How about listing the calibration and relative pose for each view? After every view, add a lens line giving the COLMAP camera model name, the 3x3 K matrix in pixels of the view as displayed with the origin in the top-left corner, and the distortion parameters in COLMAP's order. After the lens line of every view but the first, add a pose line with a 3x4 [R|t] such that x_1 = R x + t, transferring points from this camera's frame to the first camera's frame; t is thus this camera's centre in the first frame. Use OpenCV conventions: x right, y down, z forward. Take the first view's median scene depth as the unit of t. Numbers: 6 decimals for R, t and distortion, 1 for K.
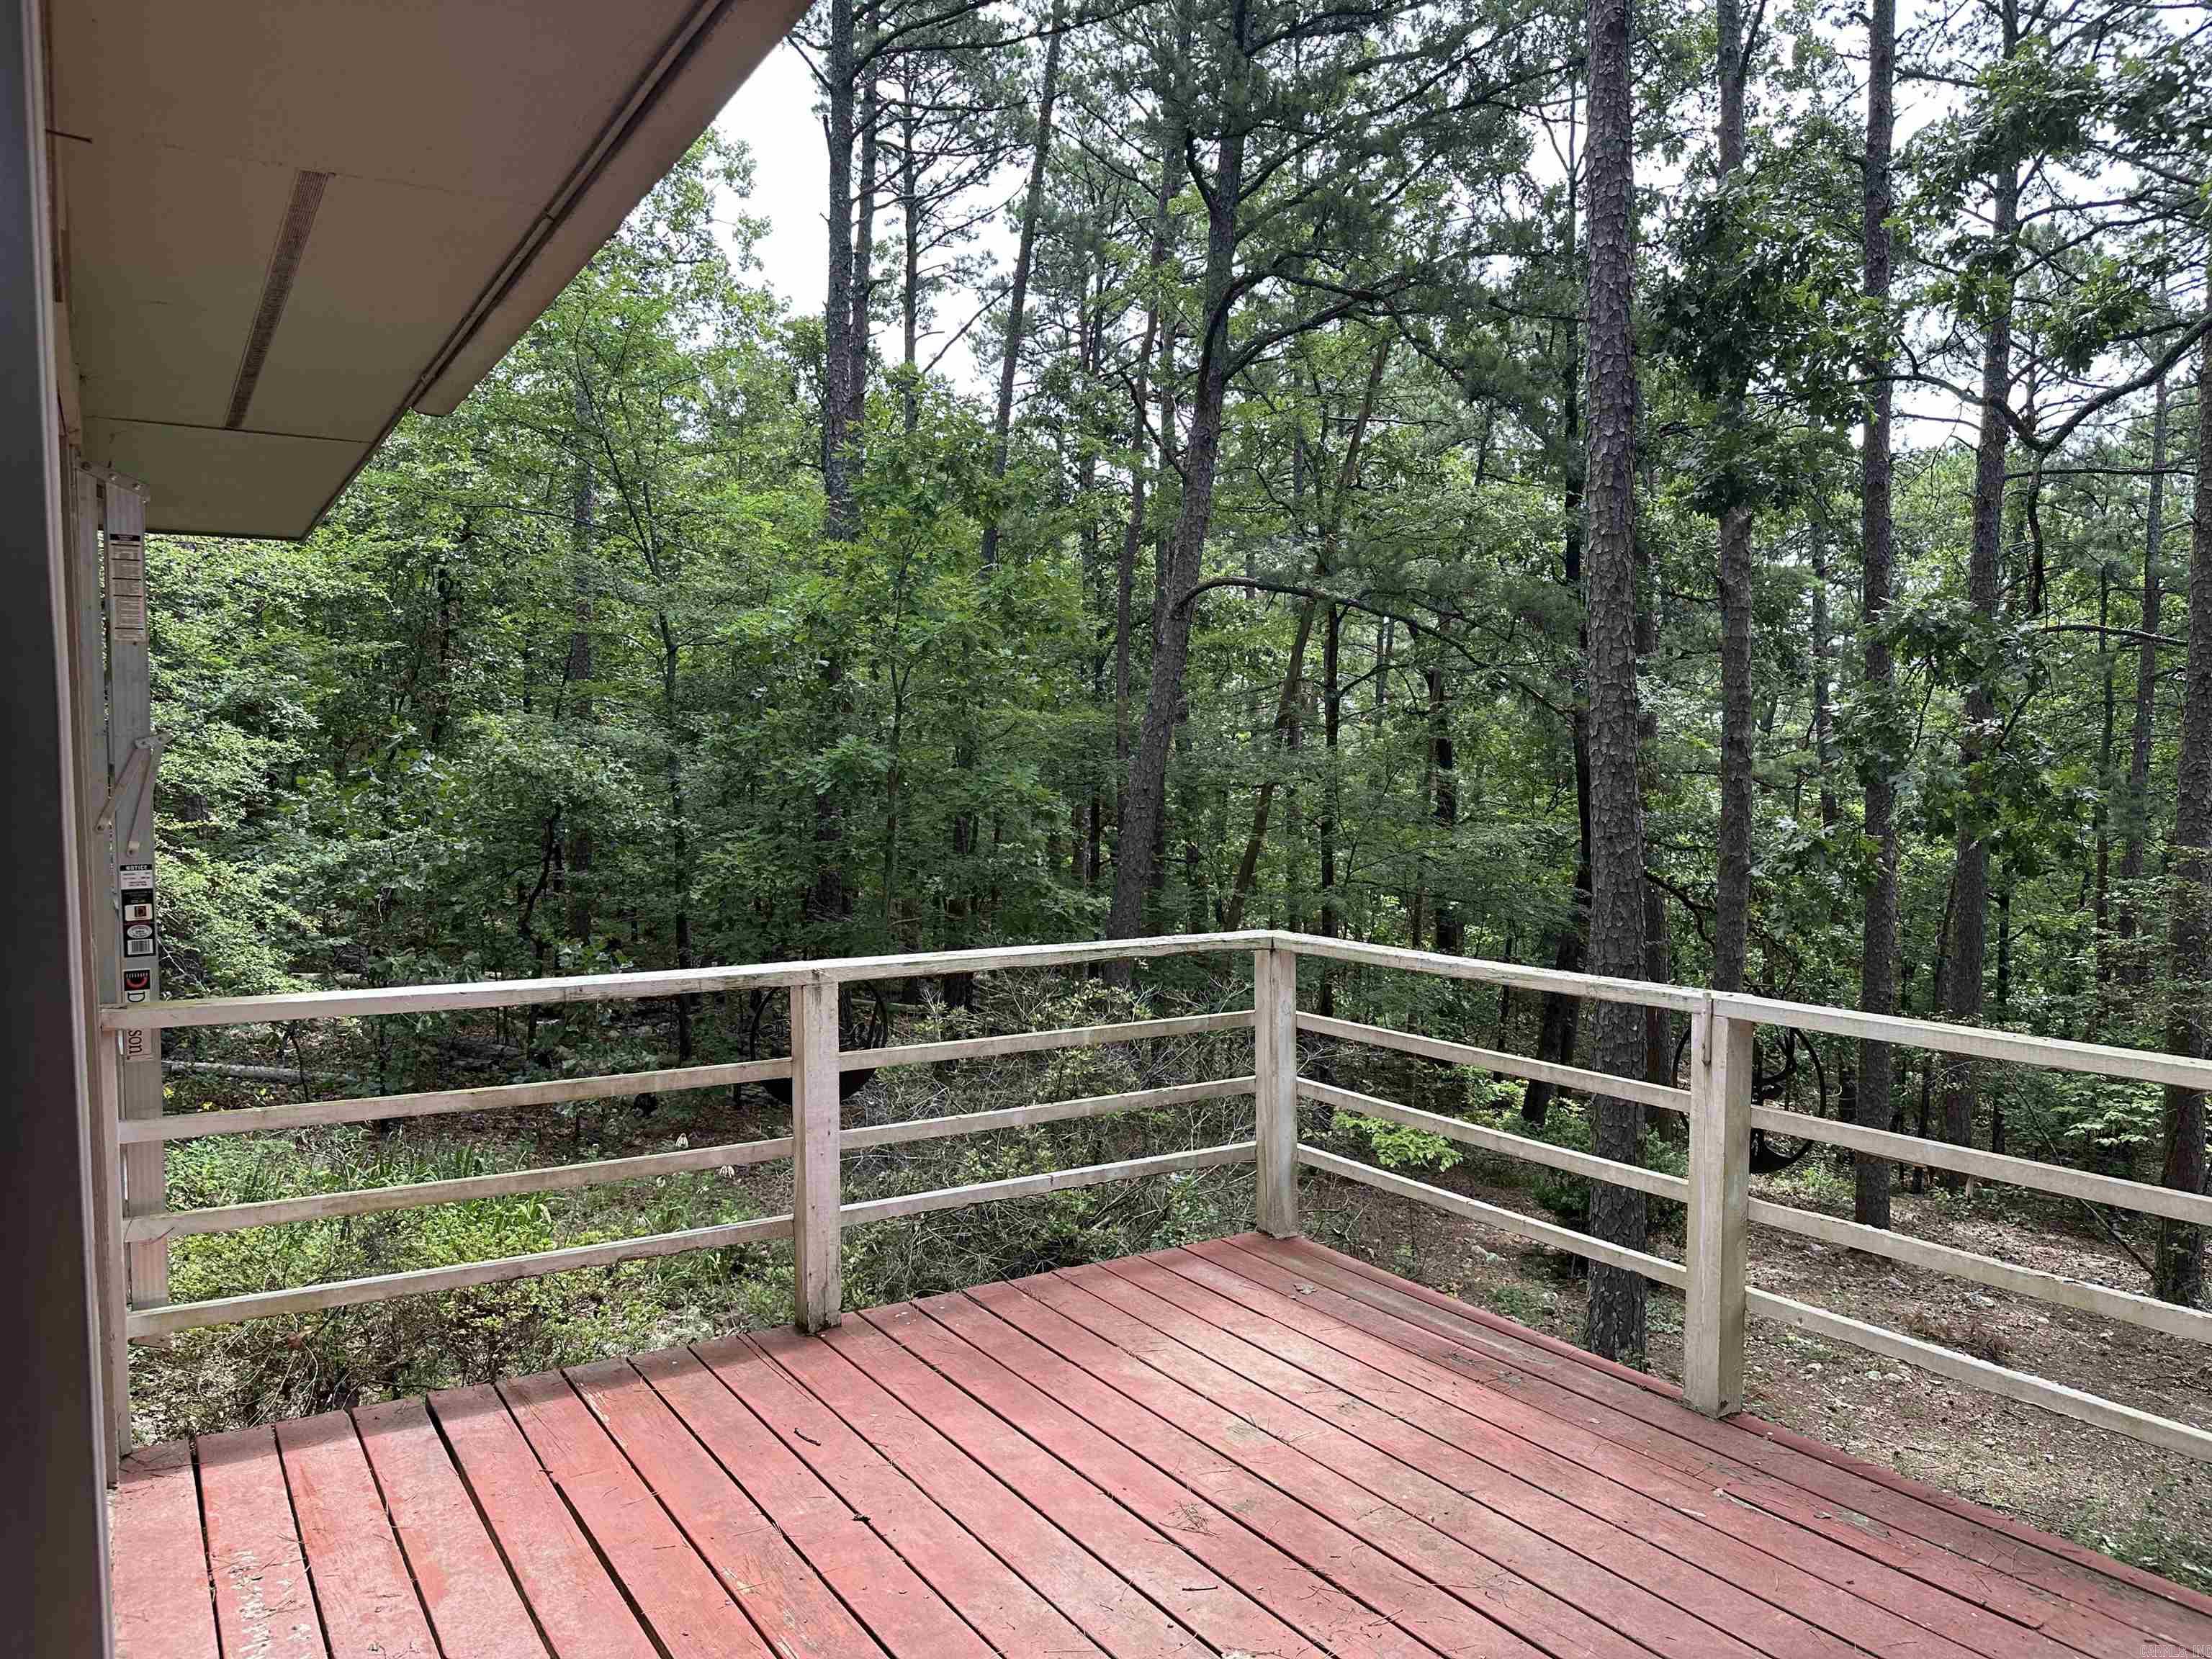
lens RADIAL K [[1563.7, 0, 1107.8], [0, 1563.7, 838.9], [0, 0, 1]] dist [-0.003107, -0.003009]
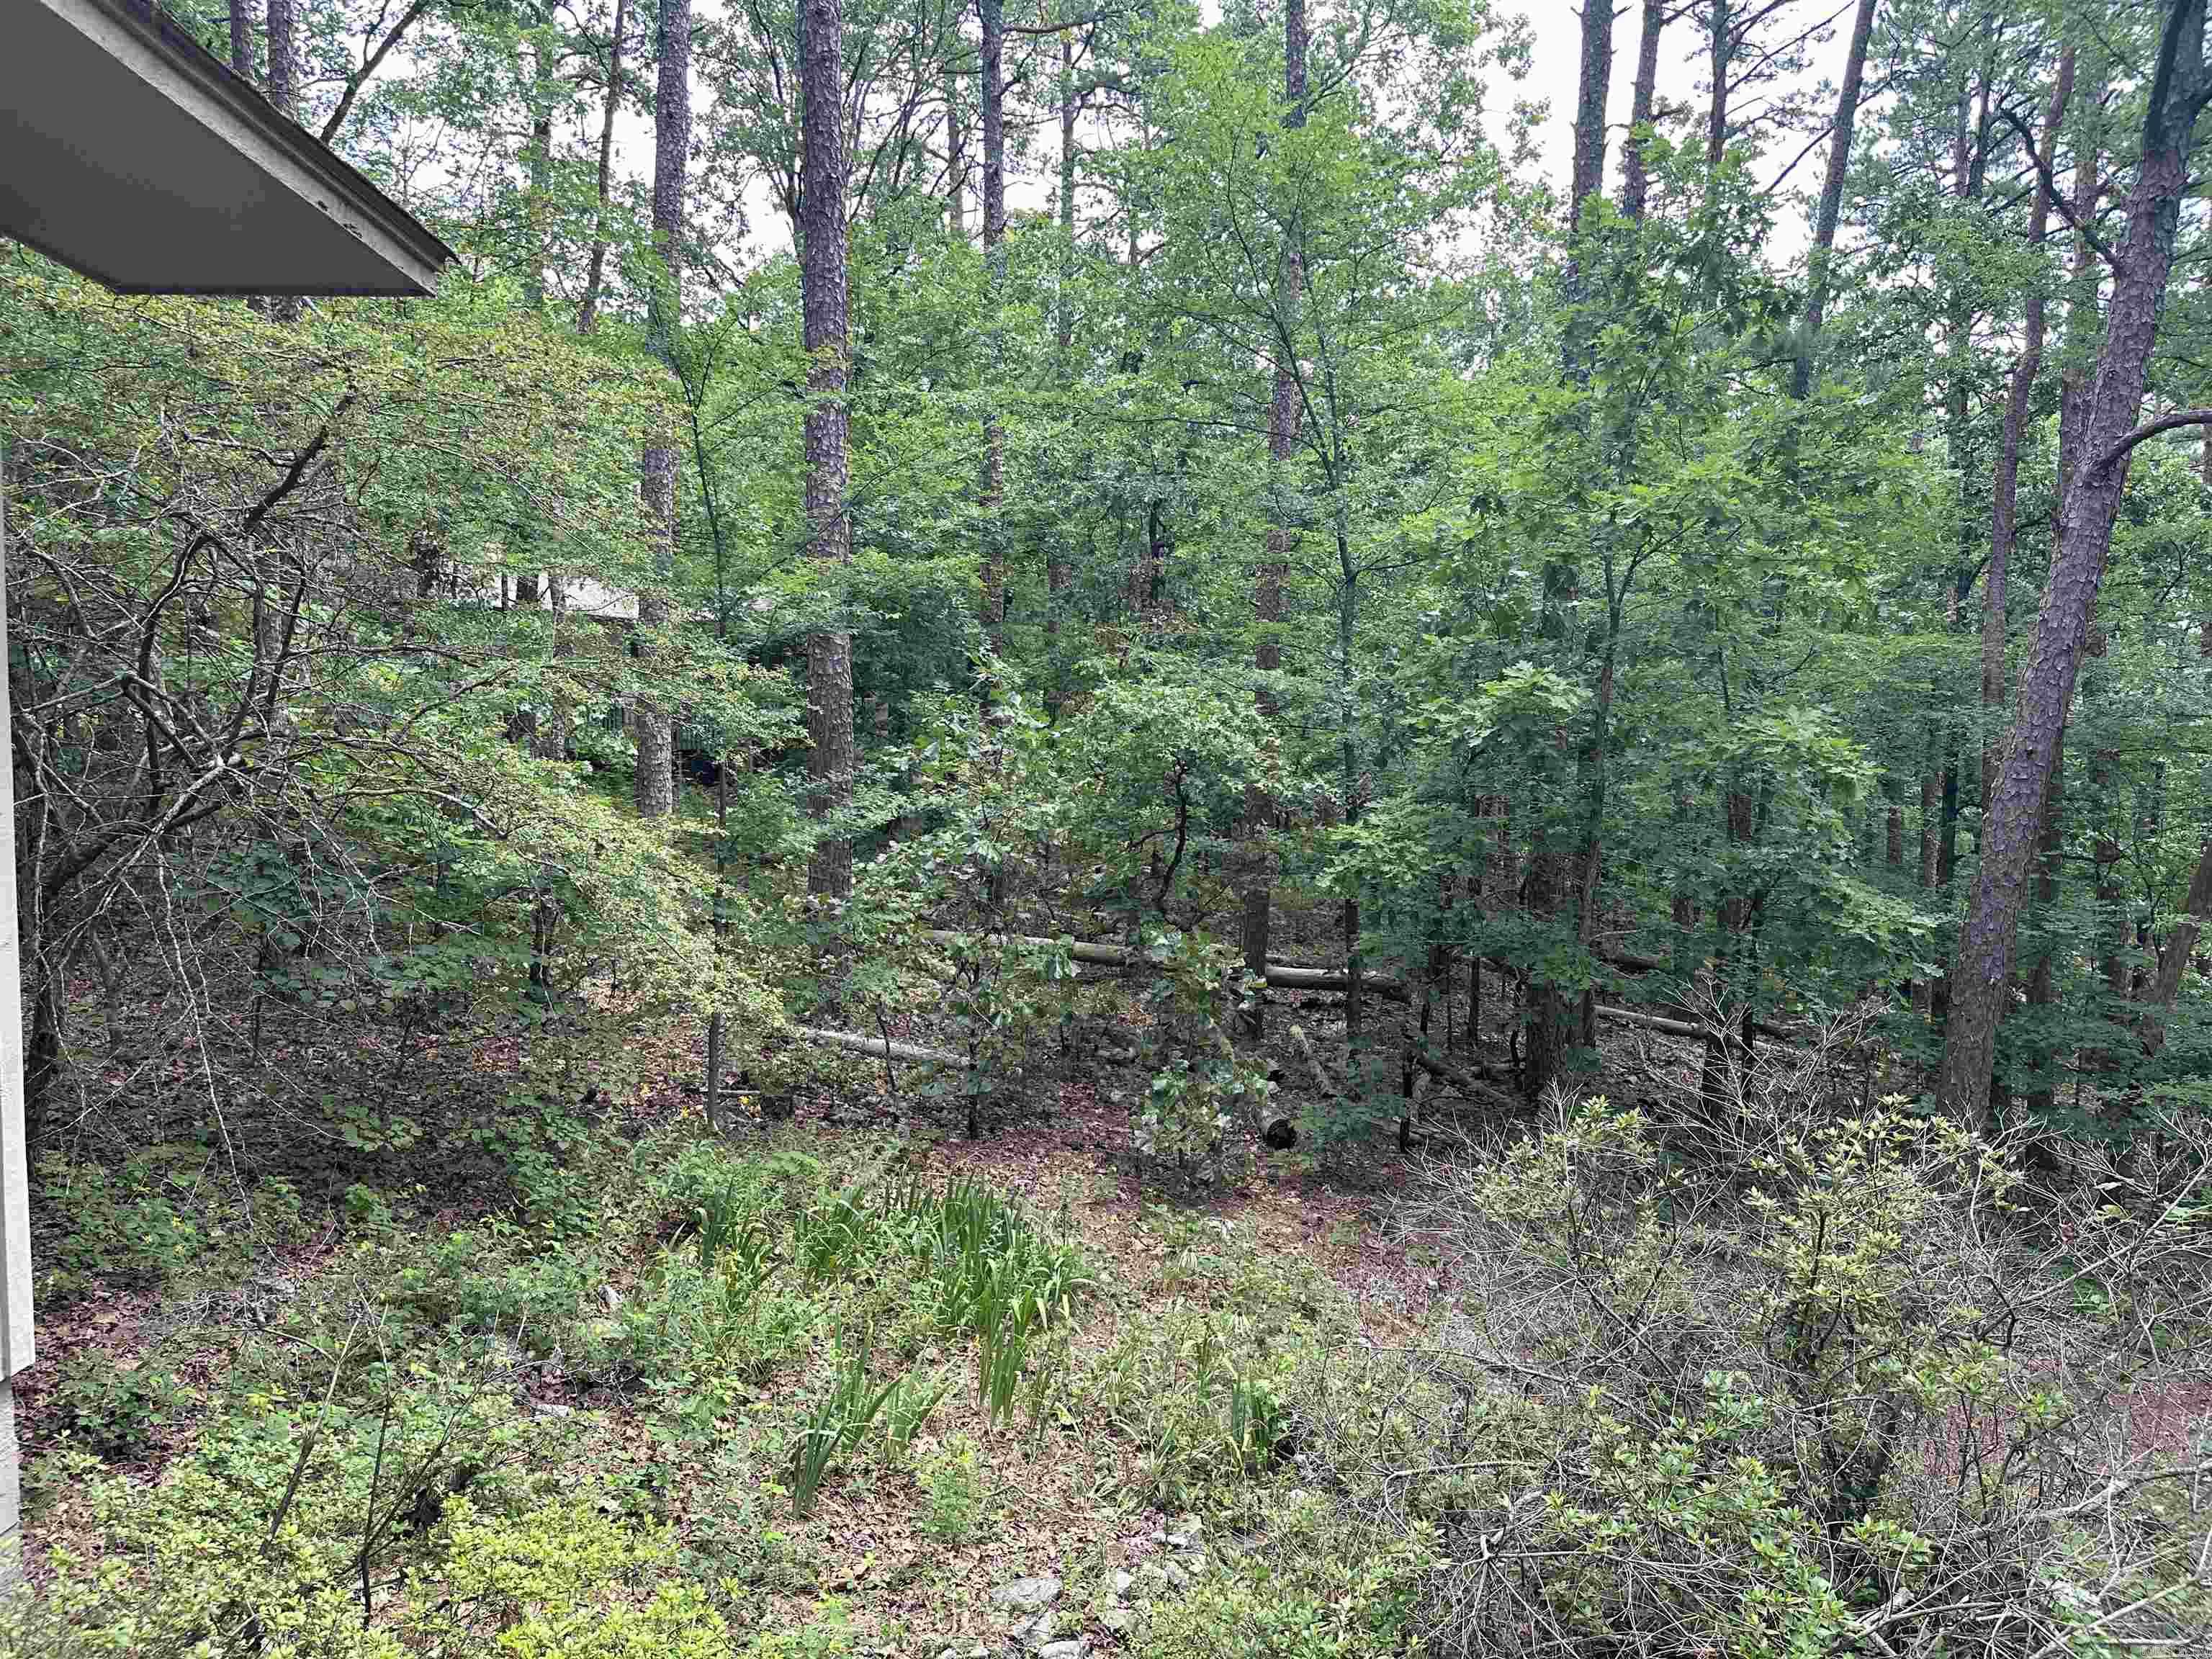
lens RADIAL K [[1488.5, 0, 1106.0], [0, 1488.5, 829.5], [0, 0, 1]] dist [-0.005950, -0.003813]
pose [[0.860030, 0.033013, -0.509174, 0.005651], [-0.025655, 0.999440, 0.021467, -0.000945], [0.509598, -0.005399, 0.860396, 0.168383]]
